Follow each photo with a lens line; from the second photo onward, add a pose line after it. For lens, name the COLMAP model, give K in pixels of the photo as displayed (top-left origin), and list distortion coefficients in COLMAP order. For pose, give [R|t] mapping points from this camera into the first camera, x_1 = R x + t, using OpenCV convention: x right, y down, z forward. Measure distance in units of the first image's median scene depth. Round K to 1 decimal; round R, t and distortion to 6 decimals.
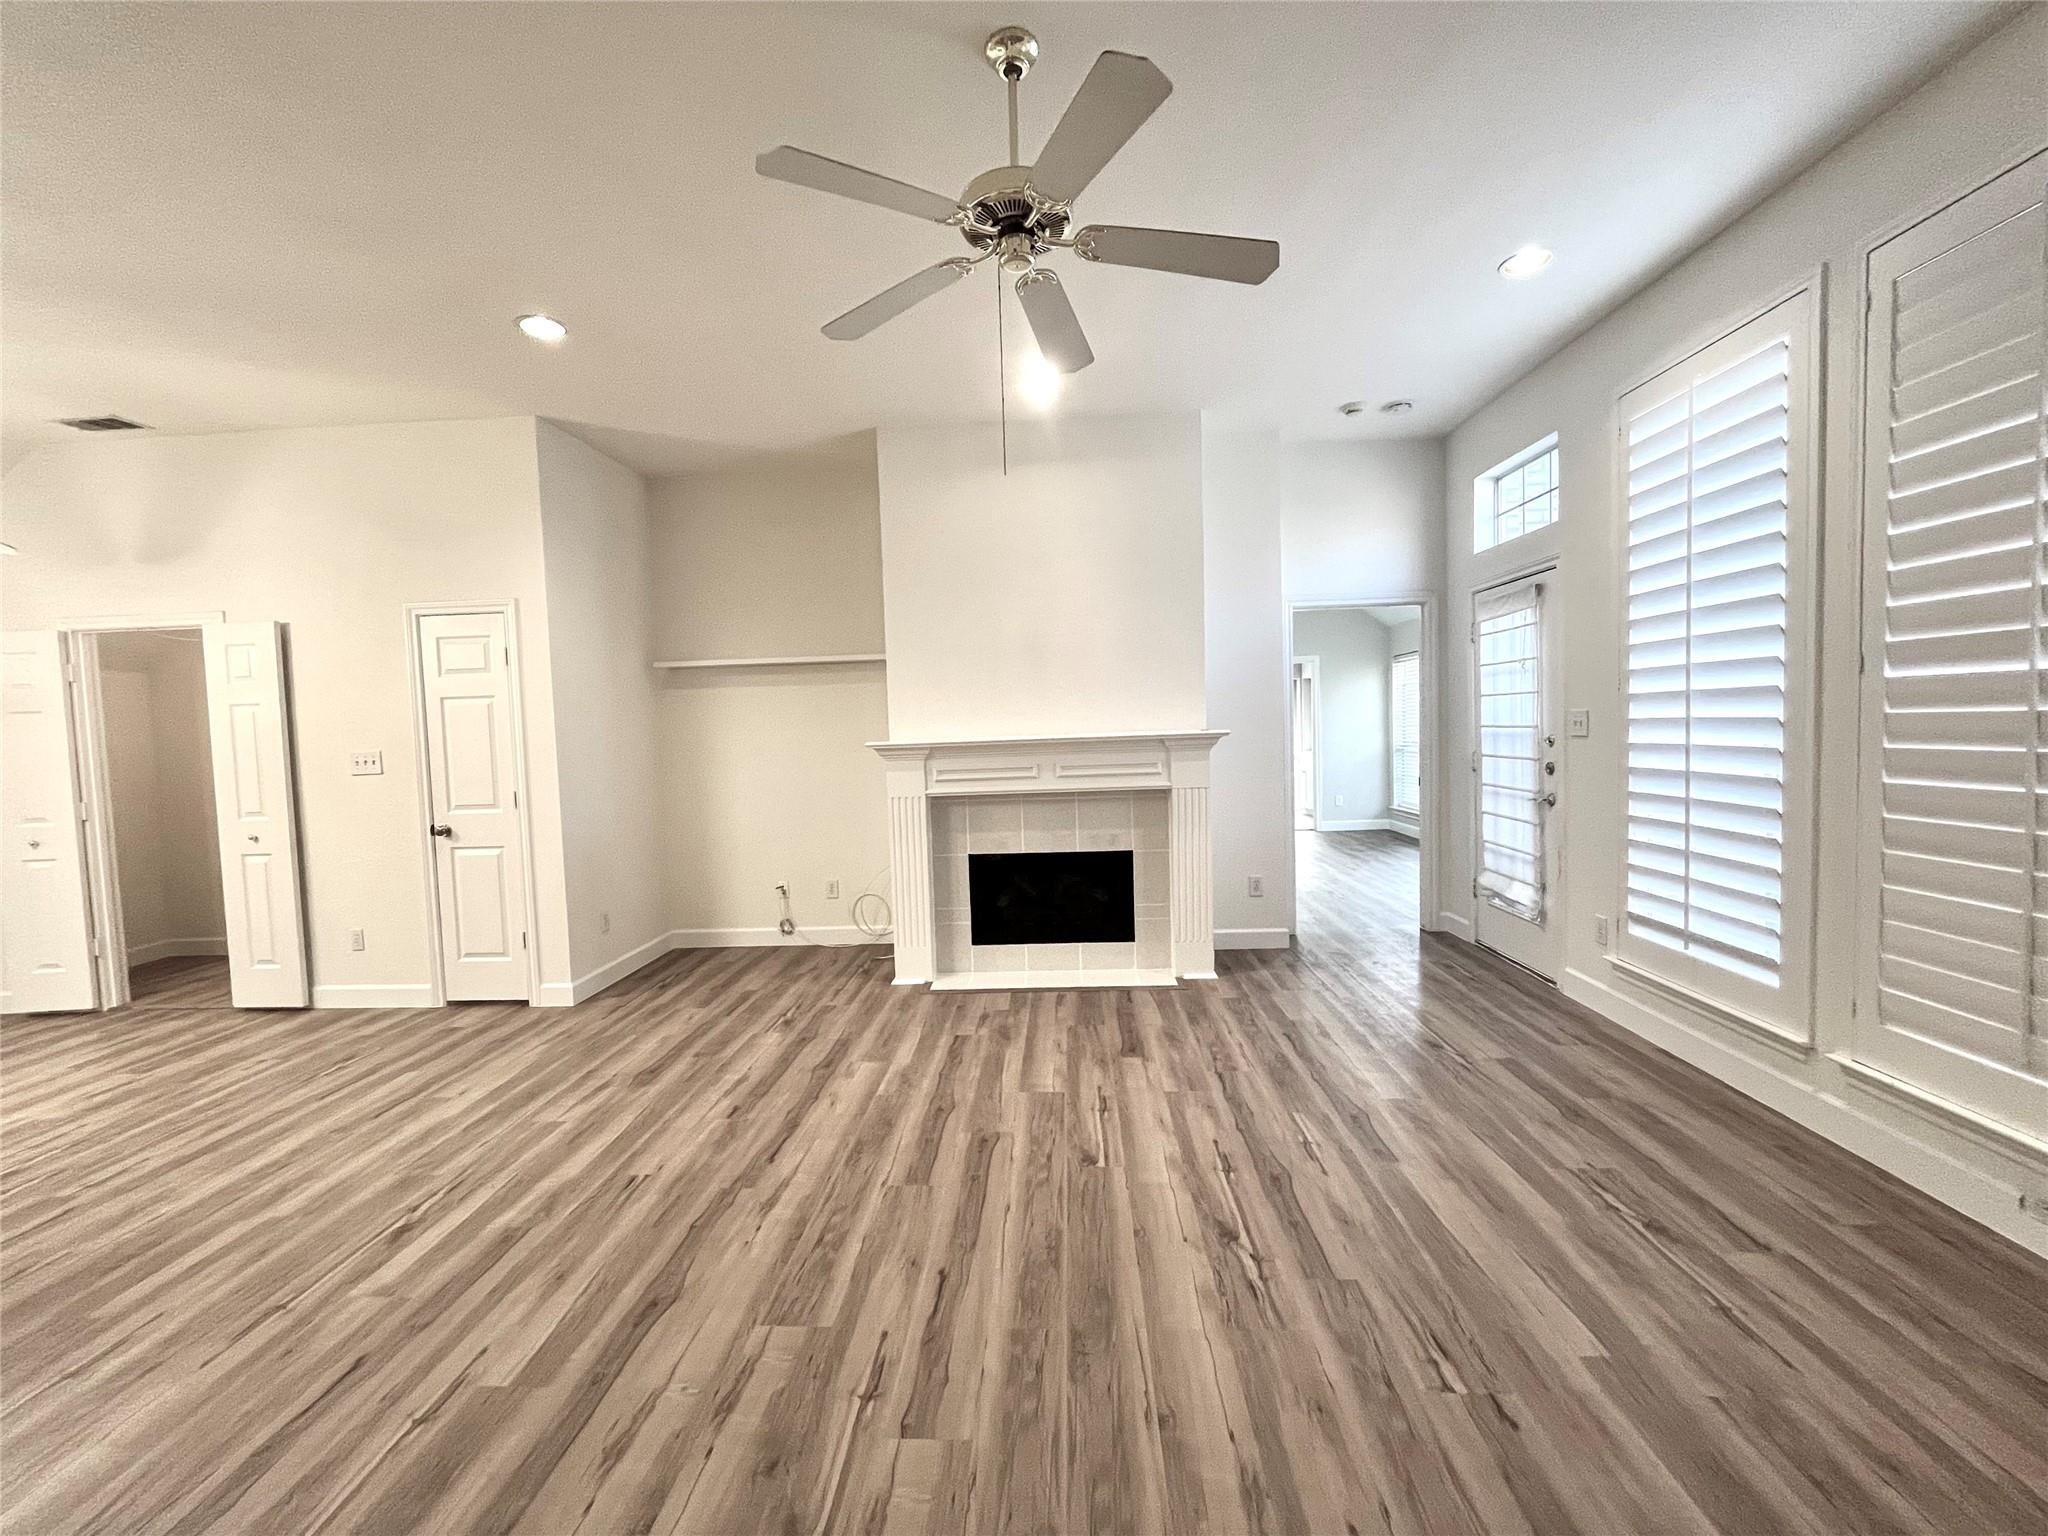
lens RADIAL K [[824.6, 0, 1025.2], [0, 824.6, 772.4], [0, 0, 1]] dist [-0.002737, 0.000319]
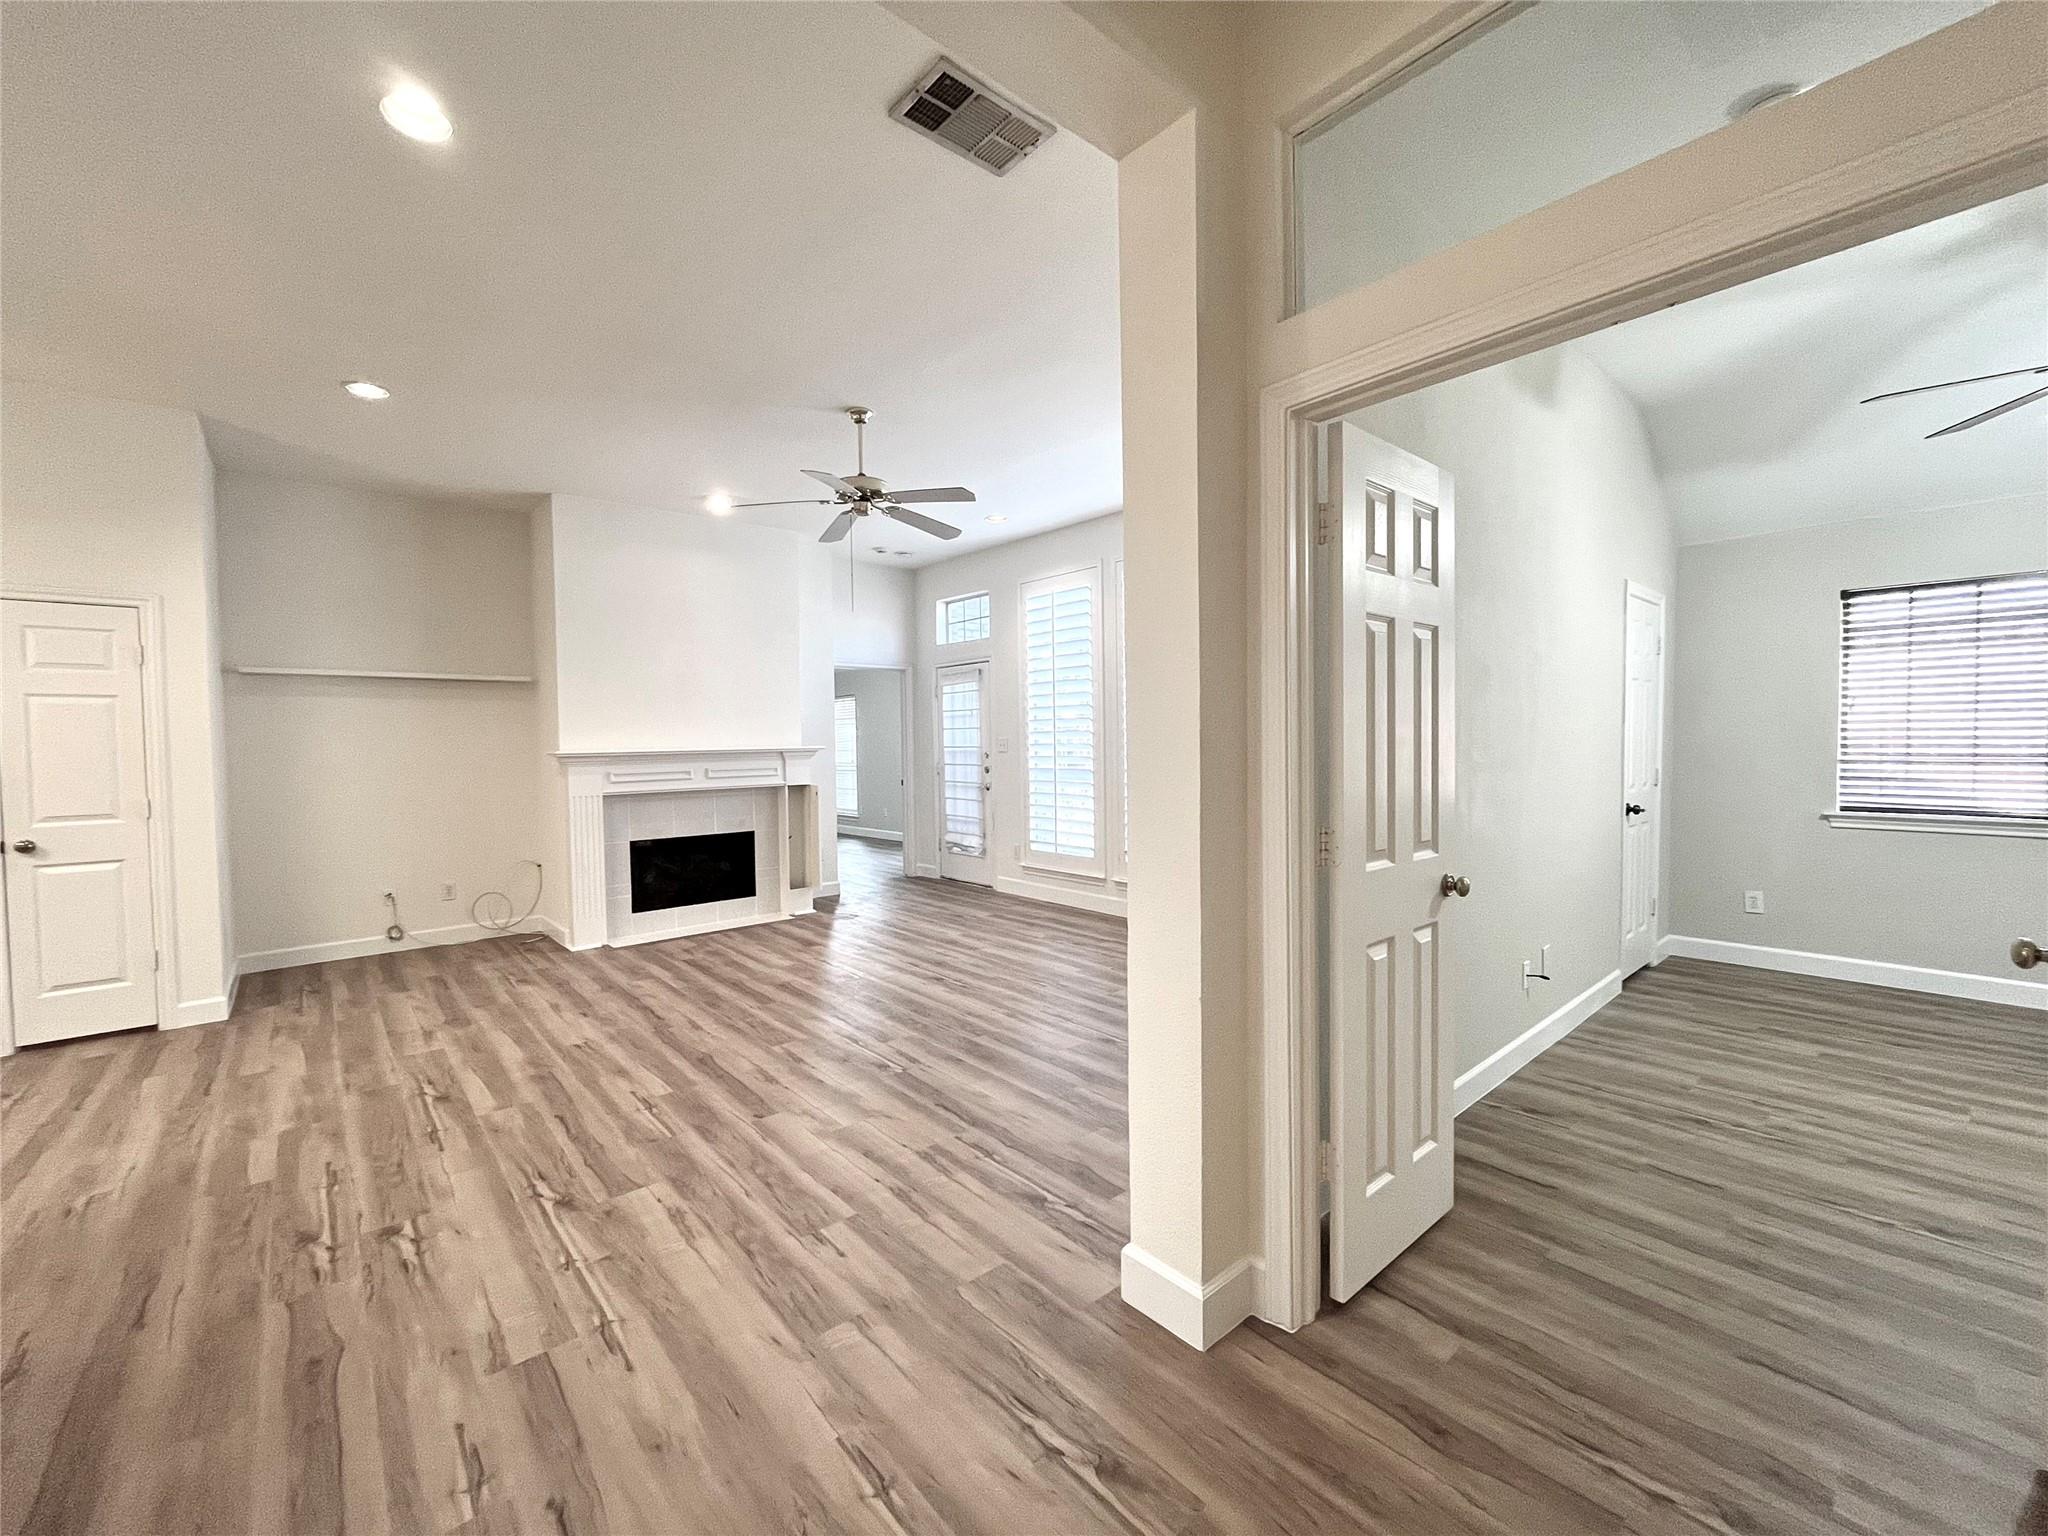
lens RADIAL K [[824.6, 0, 1018.6], [0, 824.6, 762.6], [0, 0, 1]] dist [-0.002737, 0.000319]
pose [[0.723346, 0.003486, 0.690477, -0.585289], [0.029337, 0.998929, -0.035777, 0.047273], [-0.689862, 0.046136, 0.722469, -0.381689]]
